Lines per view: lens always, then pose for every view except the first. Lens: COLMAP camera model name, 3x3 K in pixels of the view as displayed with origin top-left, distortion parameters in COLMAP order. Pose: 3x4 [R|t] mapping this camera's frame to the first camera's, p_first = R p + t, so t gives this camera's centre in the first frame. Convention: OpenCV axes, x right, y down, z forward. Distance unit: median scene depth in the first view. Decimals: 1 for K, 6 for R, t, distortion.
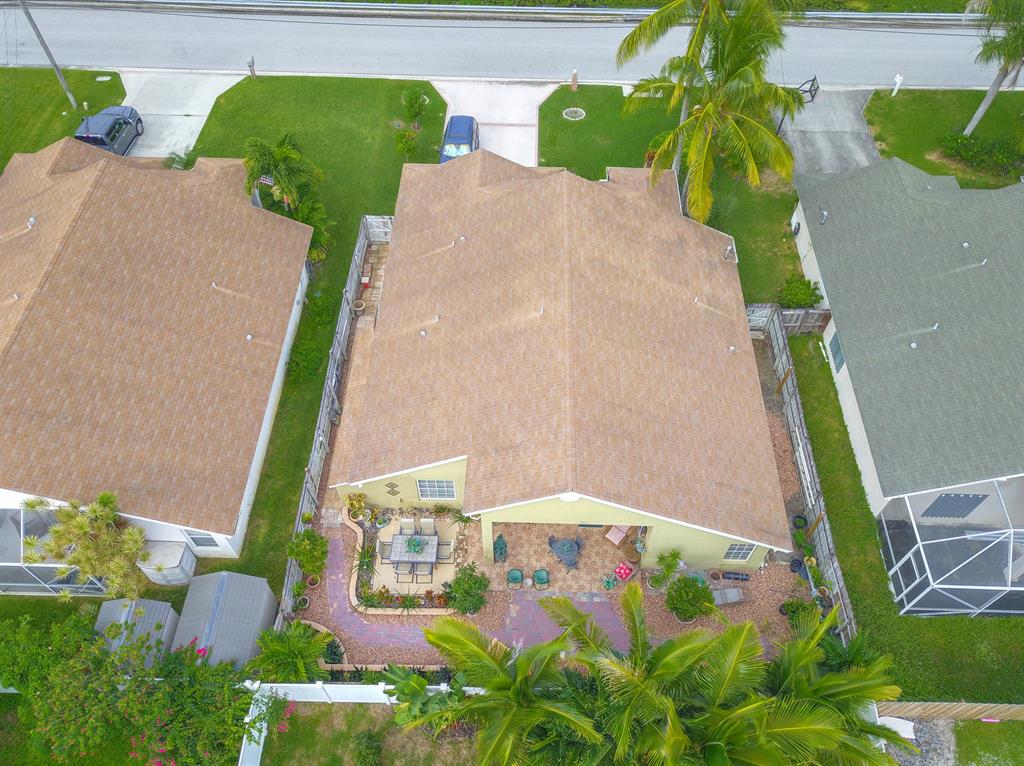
lens RADIAL K [[783.5, 0, 523.5], [0, 783.5, 375.5], [0, 0, 1]] dist [0.010173, -0.001677]
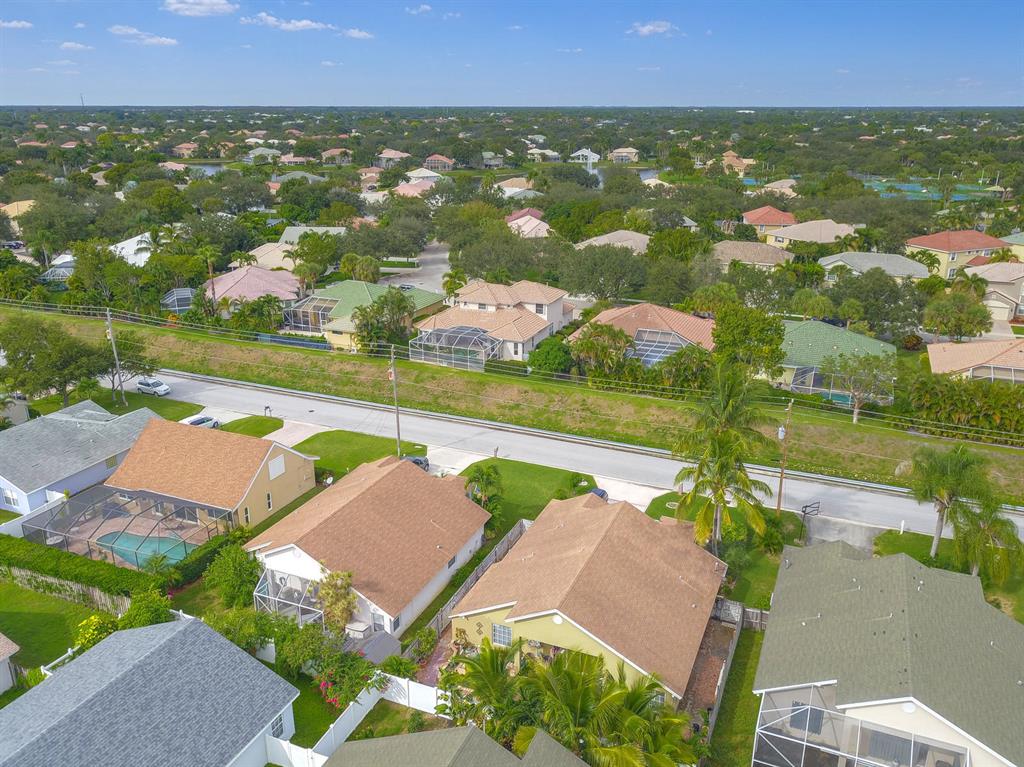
lens RADIAL K [[783.5, 0, 523.5], [0, 783.5, 376.0], [0, 0, 1]] dist [0.010173, -0.001677]
pose [[0.930698, 0.105633, -0.350206, 0.435213], [-0.287008, 0.804437, -0.520103, 0.515368], [0.226779, 0.584570, 0.779005, -0.639308]]
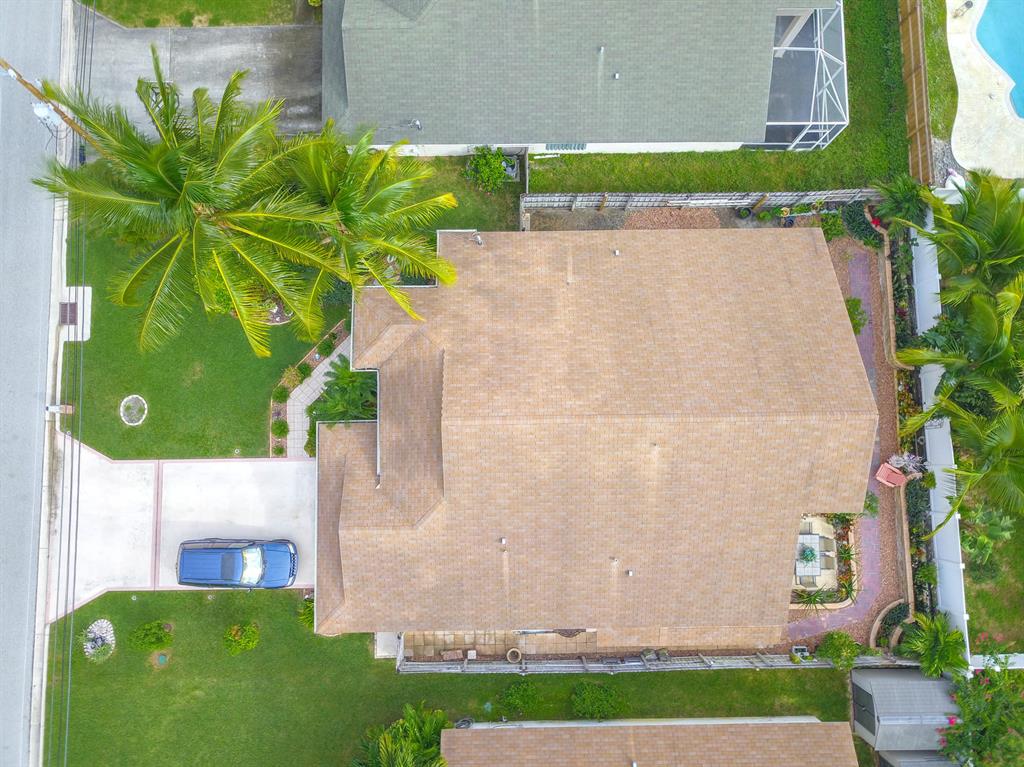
lens RADIAL K [[783.5, 0, 523.5], [0, 783.5, 376.0], [0, 0, 1]] dist [0.010173, -0.001677]
pose [[-0.035345, -0.995122, 0.092106, 0.022804], [0.793712, 0.028050, 0.607647, -0.685359], [-0.607266, 0.094583, 0.788849, 0.292154]]
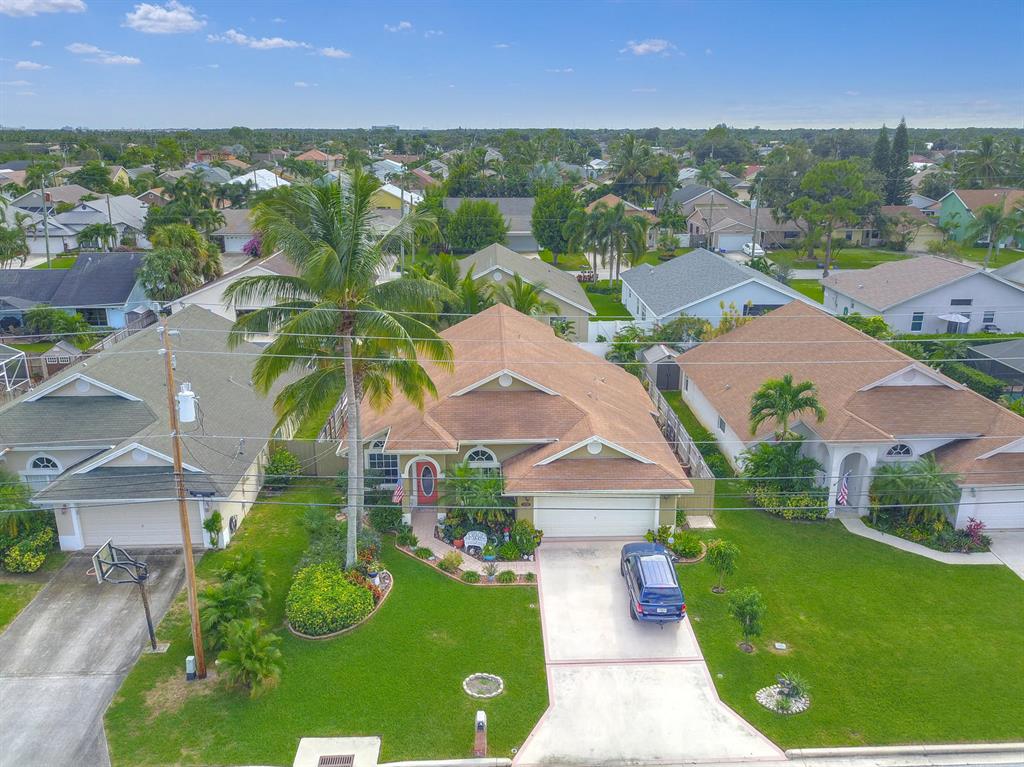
lens RADIAL K [[783.5, 0, 523.5], [0, 783.5, 376.0], [0, 0, 1]] dist [0.010173, -0.001677]
pose [[-0.997938, 0.006958, -0.063810, 0.098623], [-0.058004, 0.327982, 0.942901, -1.299762], [0.027489, 0.944658, -0.326902, 1.374663]]
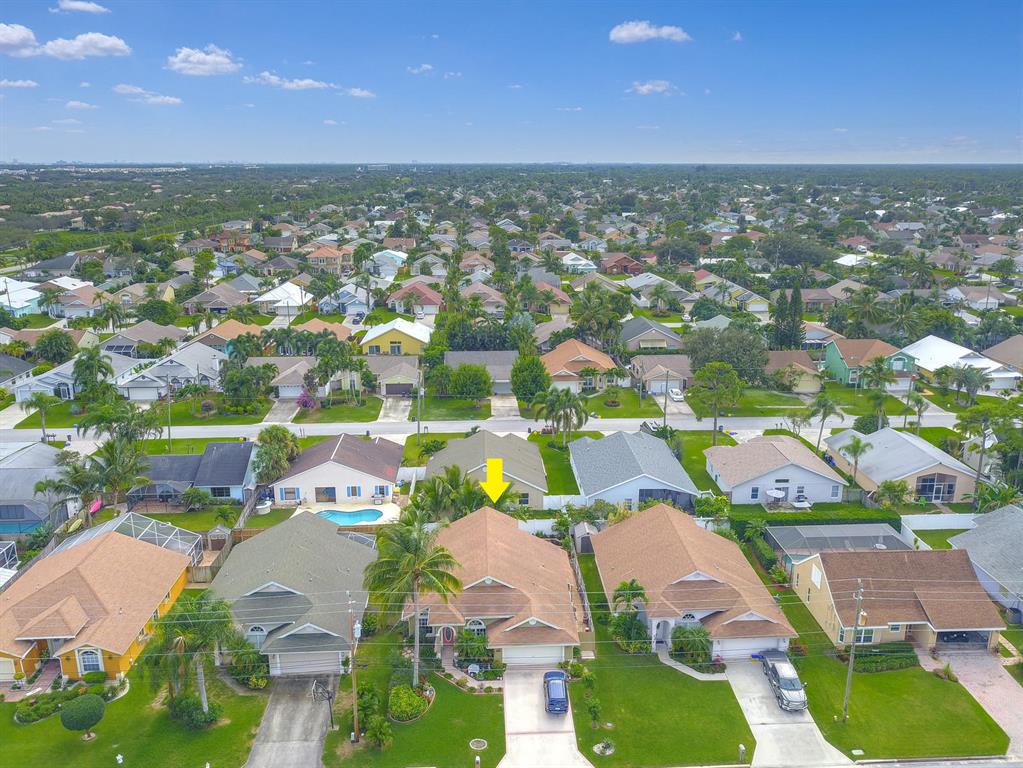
lens RADIAL K [[782.8, 0, 523.0], [0, 782.8, 376.5], [0, 0, 1]] dist [0.010173, -0.001677]
pose [[-0.996921, 0.007357, -0.078071, 0.123402], [-0.070288, 0.357586, 0.931231, -2.475935], [0.034768, 0.933851, -0.355968, 1.262900]]
